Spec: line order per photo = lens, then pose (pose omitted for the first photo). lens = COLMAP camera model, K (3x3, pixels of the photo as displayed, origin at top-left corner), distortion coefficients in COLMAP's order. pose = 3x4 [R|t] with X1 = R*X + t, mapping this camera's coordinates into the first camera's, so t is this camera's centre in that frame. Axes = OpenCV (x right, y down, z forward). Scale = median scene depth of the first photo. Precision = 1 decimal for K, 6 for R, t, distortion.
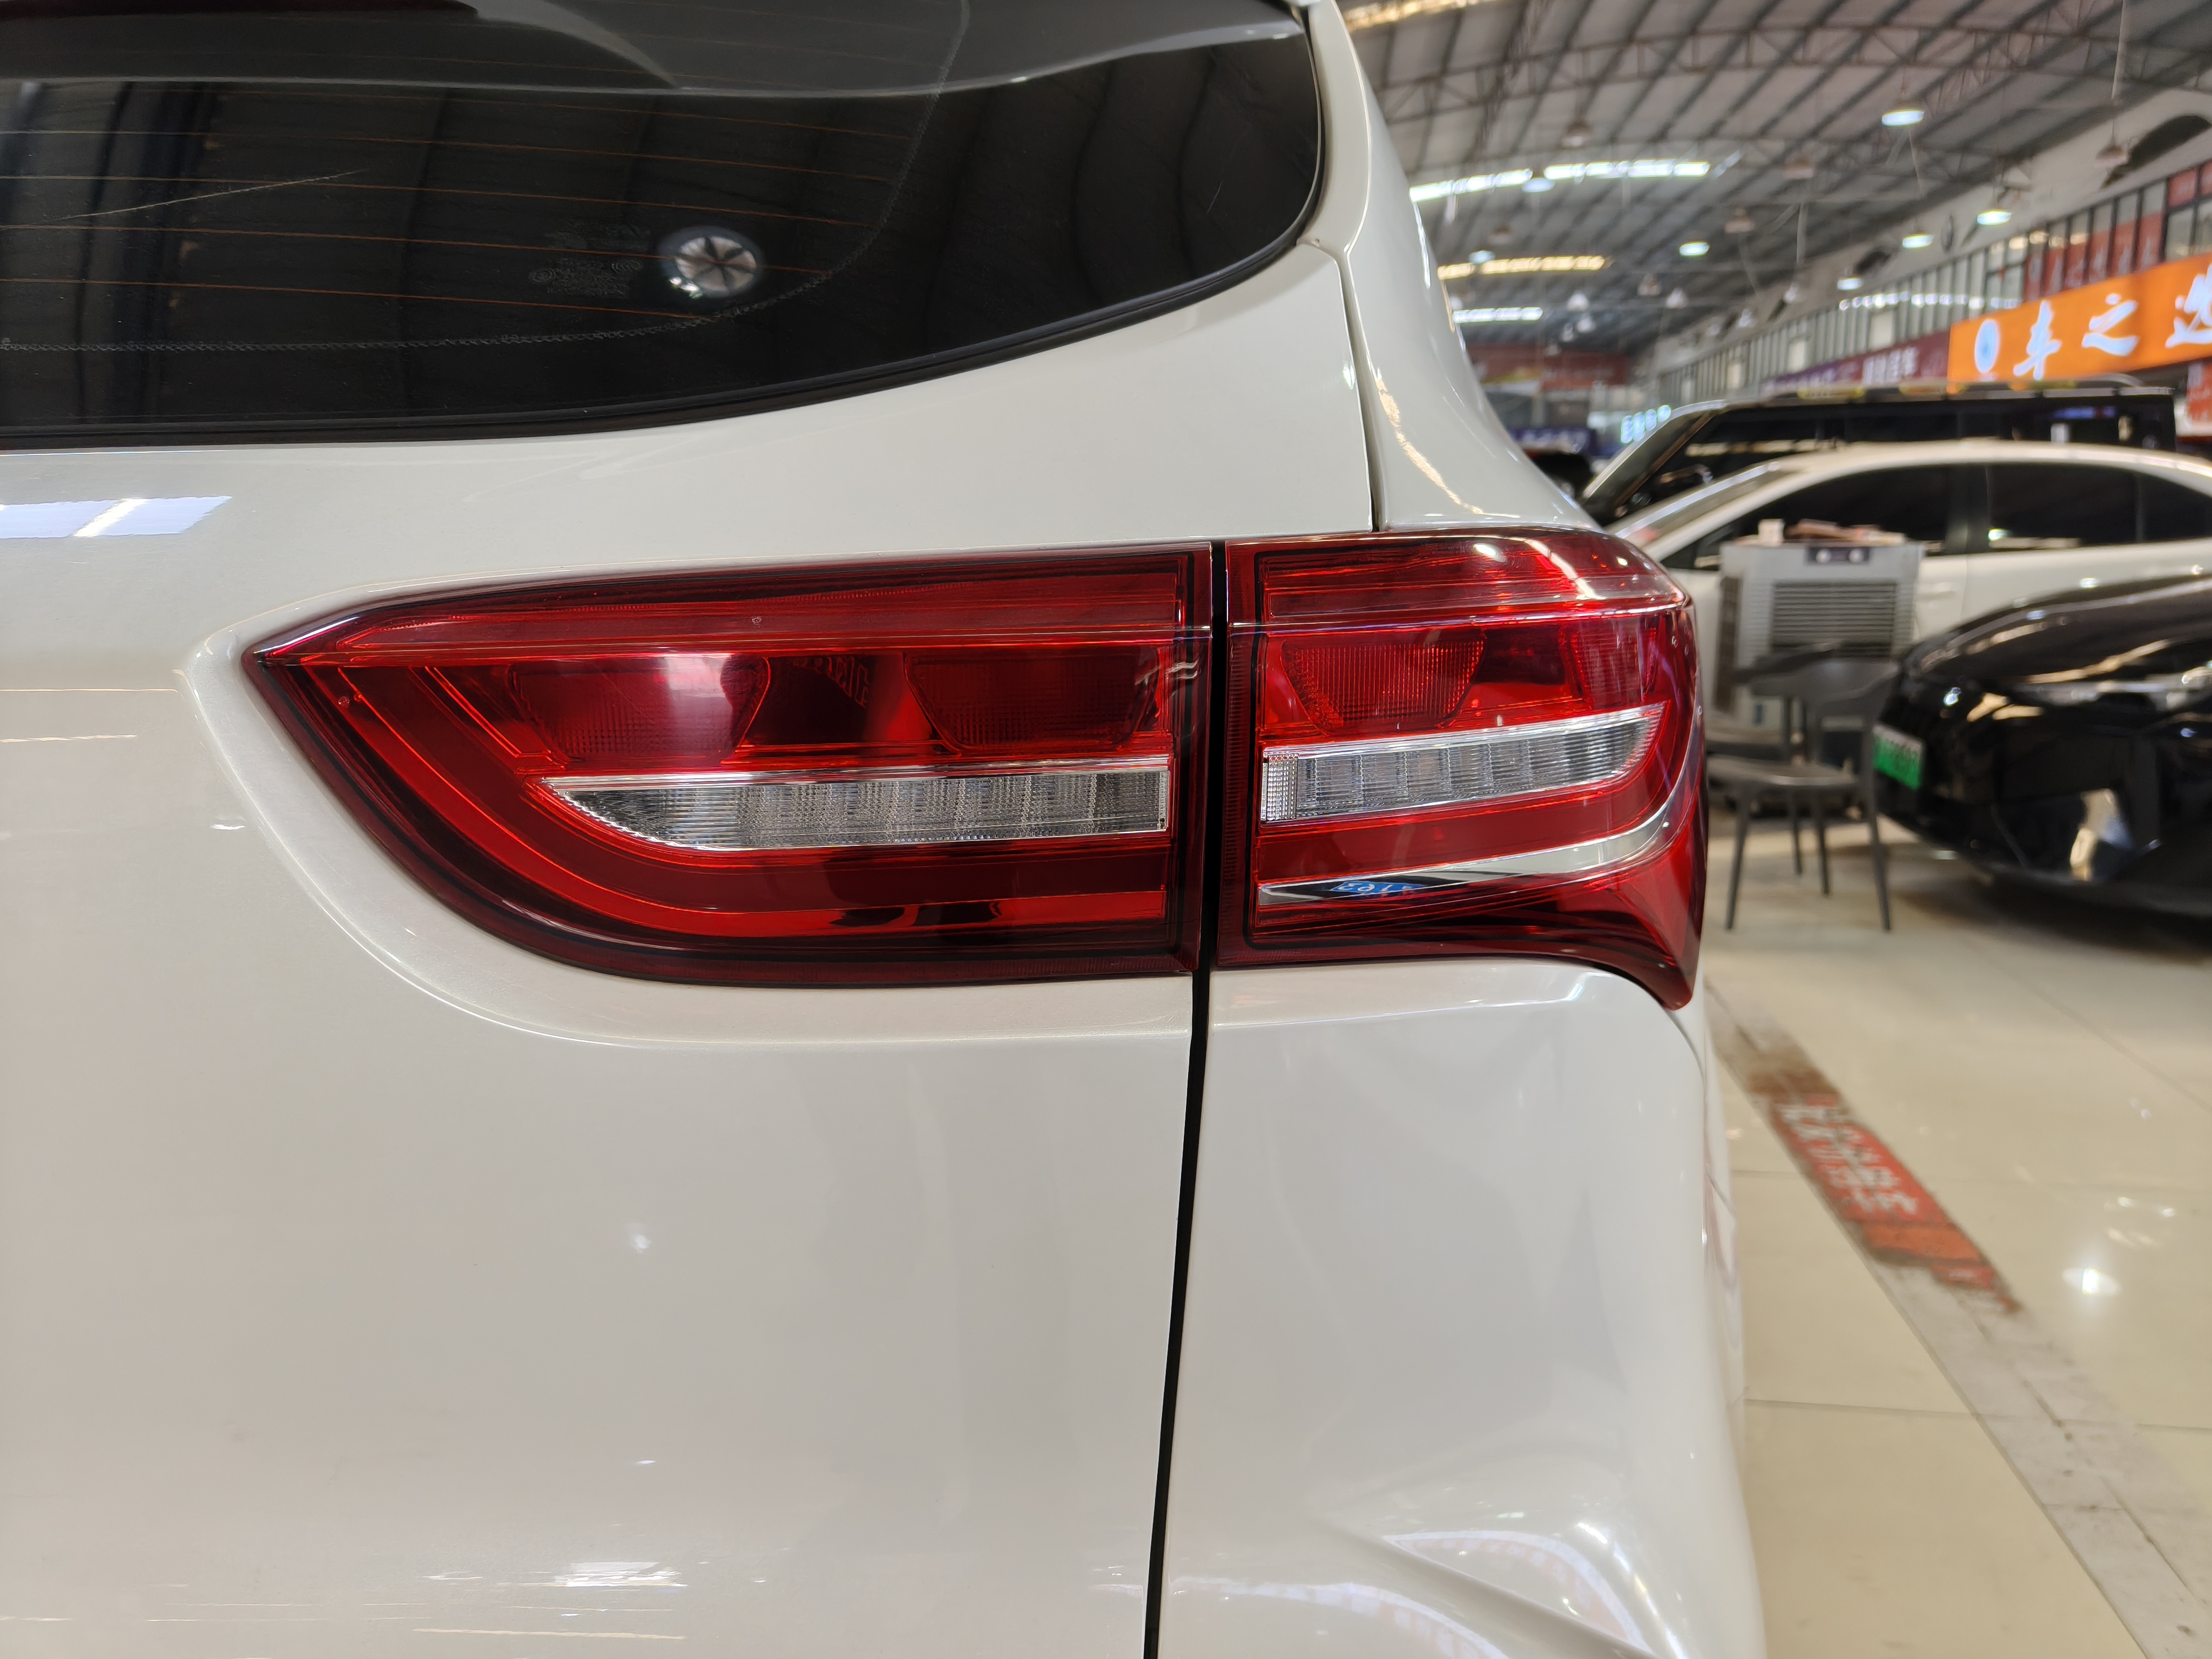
lens RADIAL K [[1594.3, 0, 1108.8], [0, 1594.3, 844.4], [0, 0, 1]] dist [-0.000529, 0.016644]
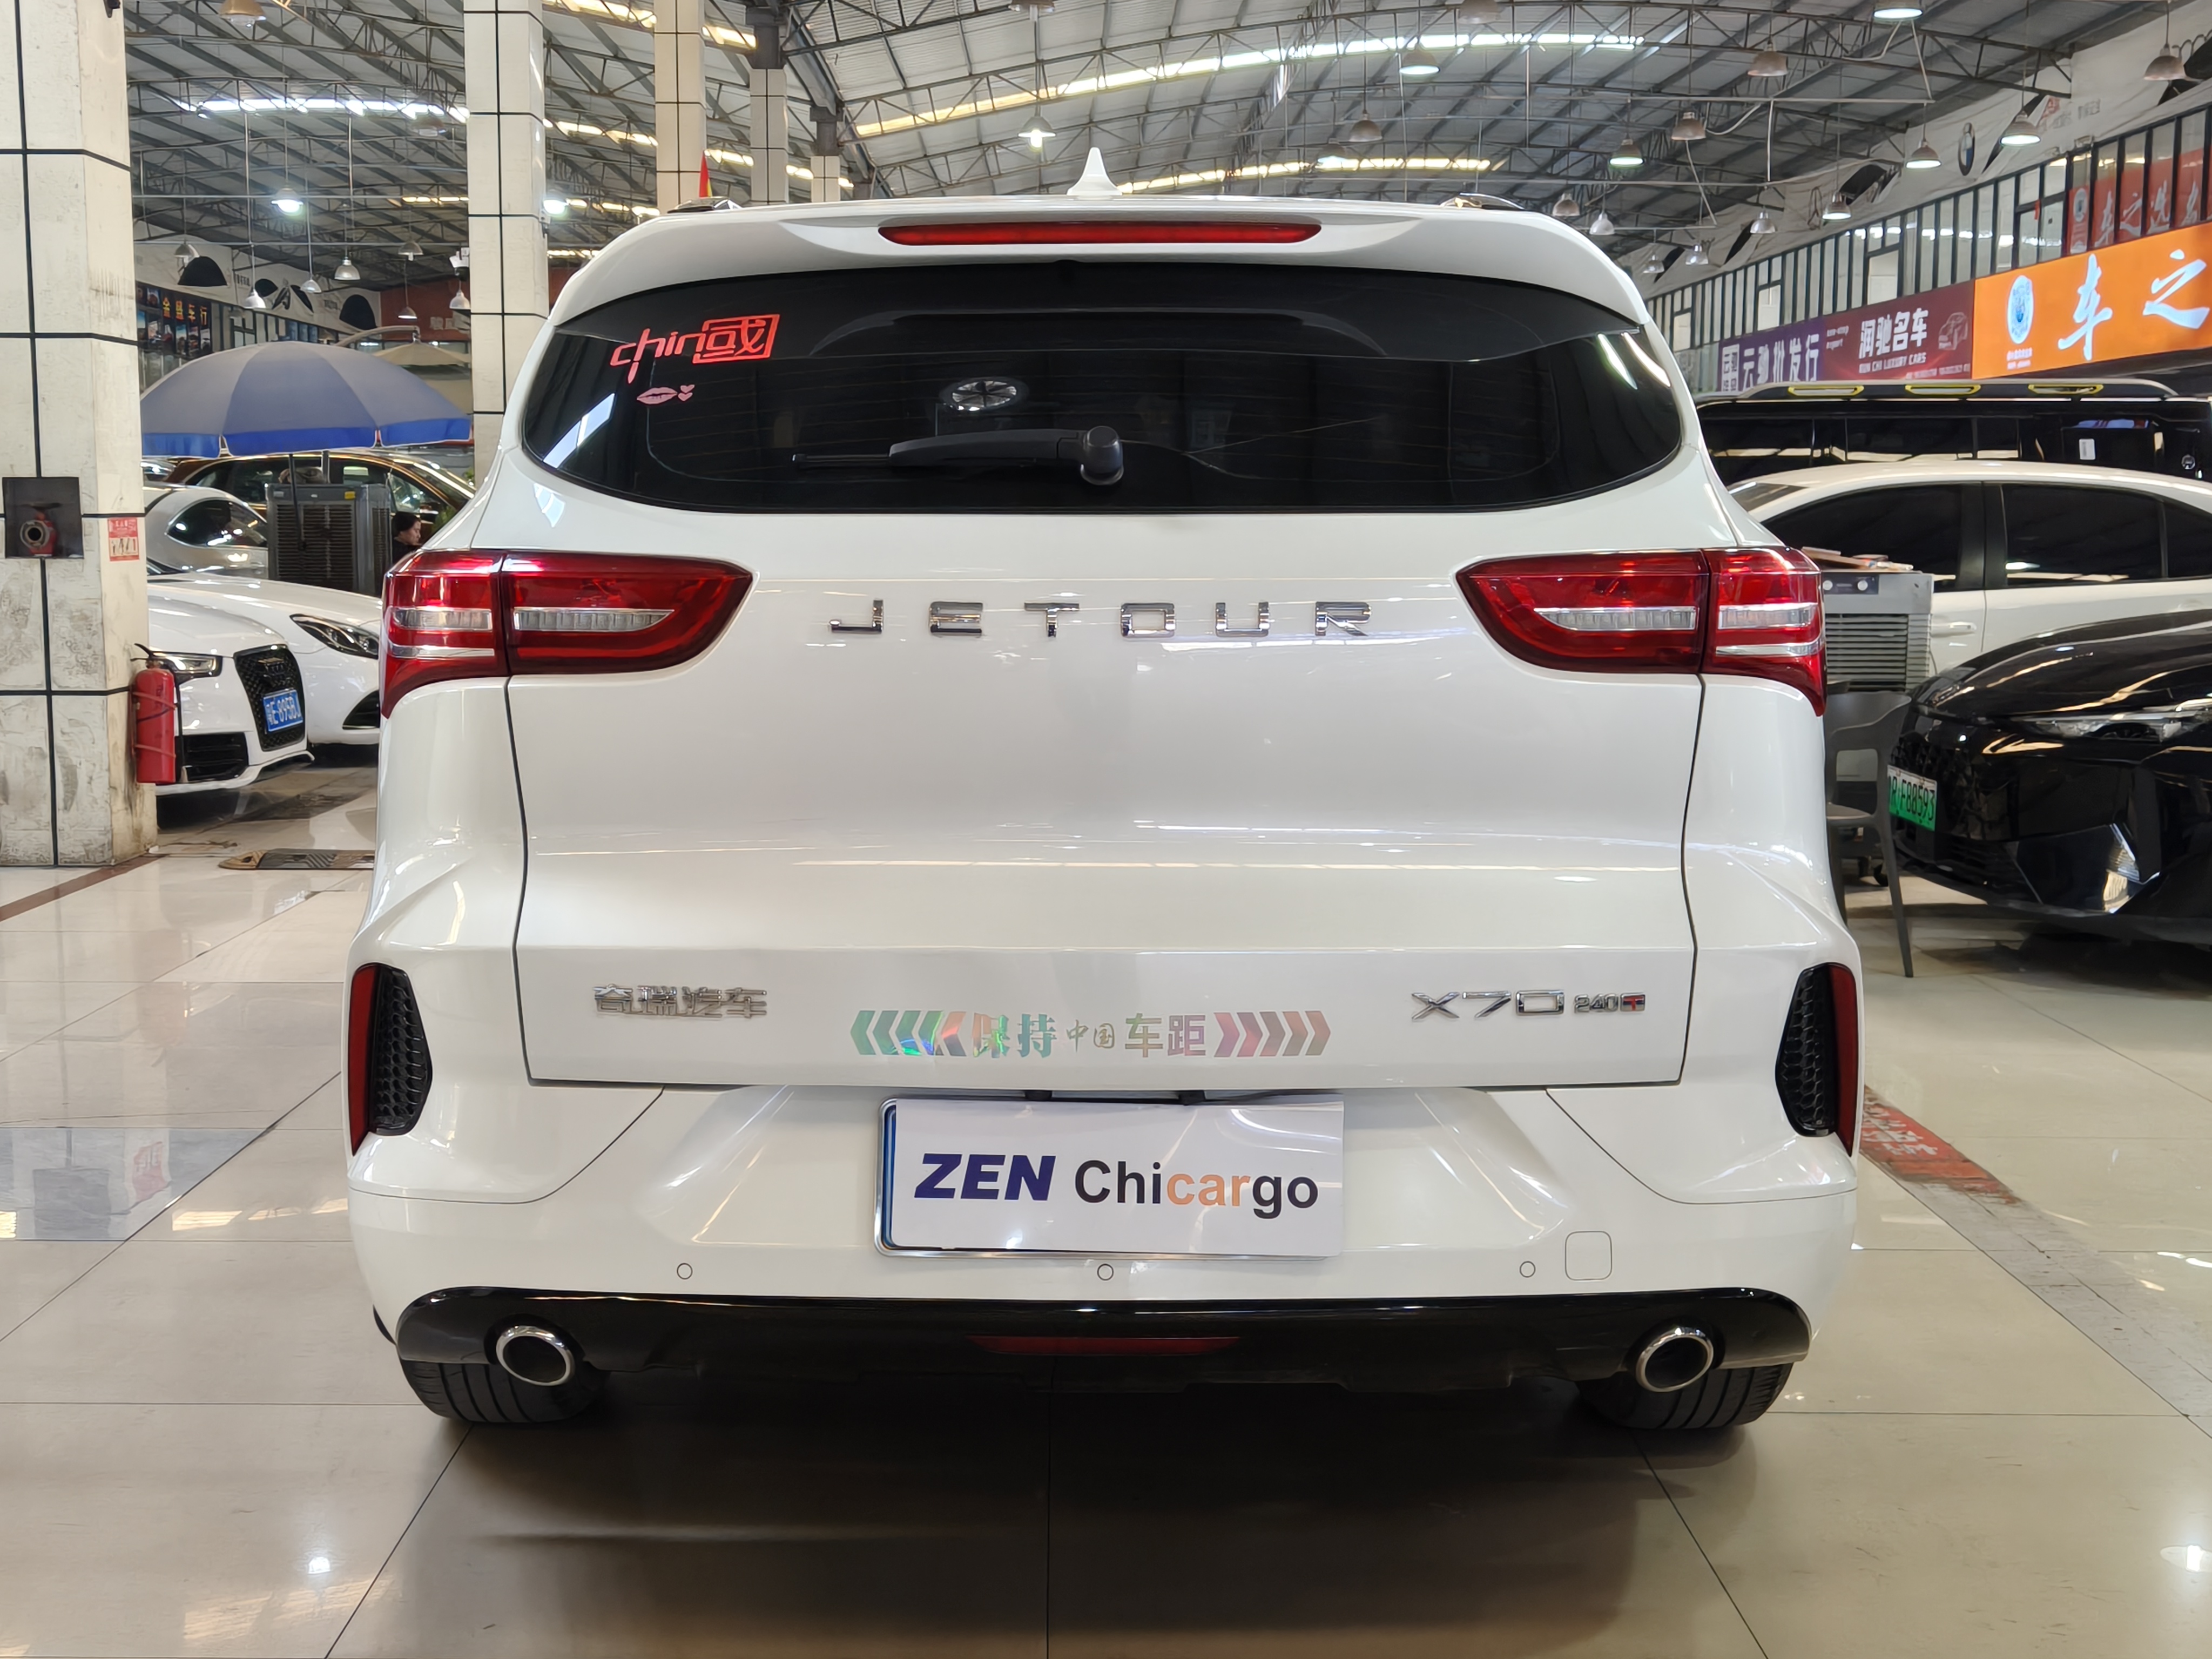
lens RADIAL K [[2540.6, 0, 1104.5], [0, 2540.6, 817.2], [0, 0, 1]] dist [0.014946, 0.000000]
pose [[0.989247, 0.006198, 0.146124, -0.048960], [0.006324, 0.996355, -0.085071, 0.020651], [-0.146118, 0.085080, 0.985602, -0.101759]]
